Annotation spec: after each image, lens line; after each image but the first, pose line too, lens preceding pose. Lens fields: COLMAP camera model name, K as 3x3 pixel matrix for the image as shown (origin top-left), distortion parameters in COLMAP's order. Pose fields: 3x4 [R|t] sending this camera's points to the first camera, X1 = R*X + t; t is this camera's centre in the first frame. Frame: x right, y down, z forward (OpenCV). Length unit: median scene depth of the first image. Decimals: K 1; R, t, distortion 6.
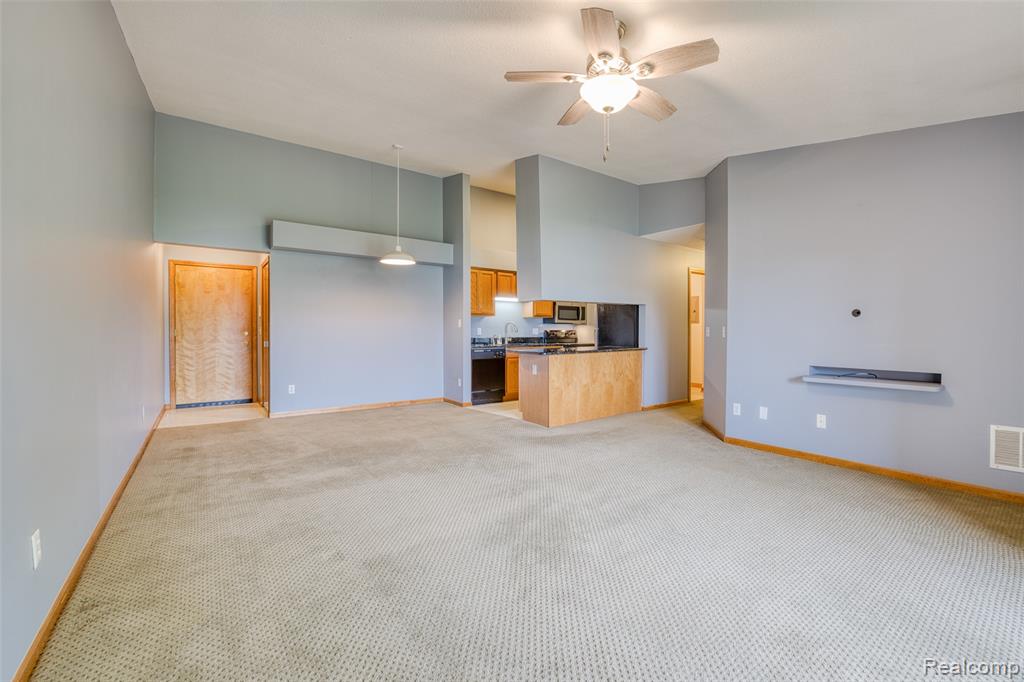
lens RADIAL K [[434.2, 0, 516.2], [0, 434.2, 323.8], [0, 0, 1]] dist [-0.021727, 0.000041]
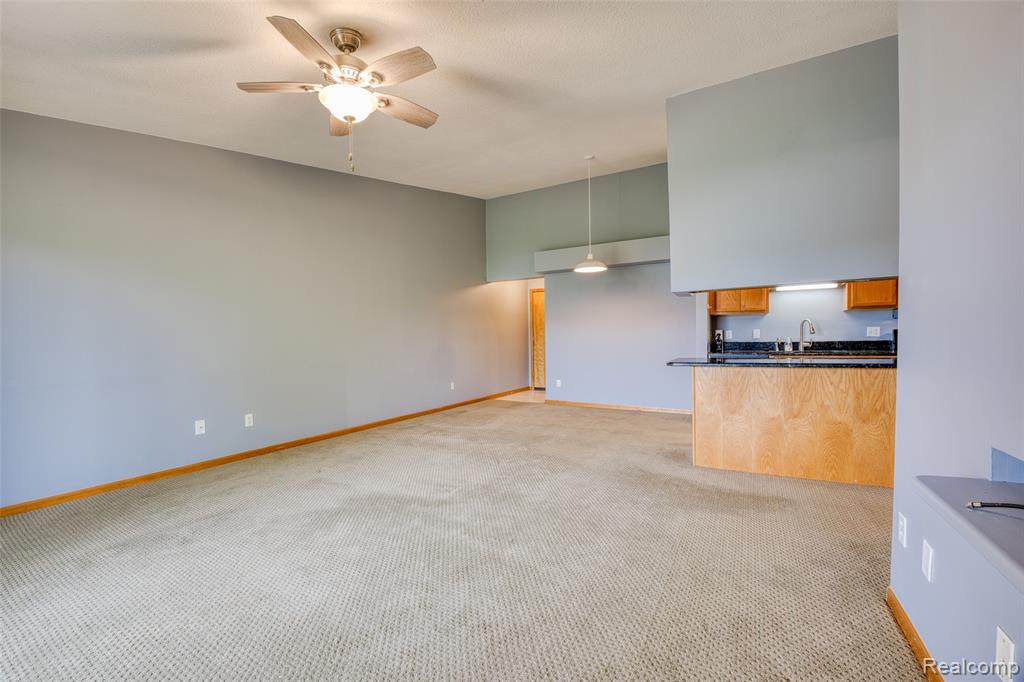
lens RADIAL K [[413.5, 0, 504.5], [0, 413.5, 339.4], [0, 0, 1]] dist [-0.022200, -0.000083]
pose [[0.395260, -0.004540, -0.918558, 0.551190], [0.032241, 0.999440, 0.008934, 0.008909], [0.918003, -0.033146, 0.395185, 0.411956]]
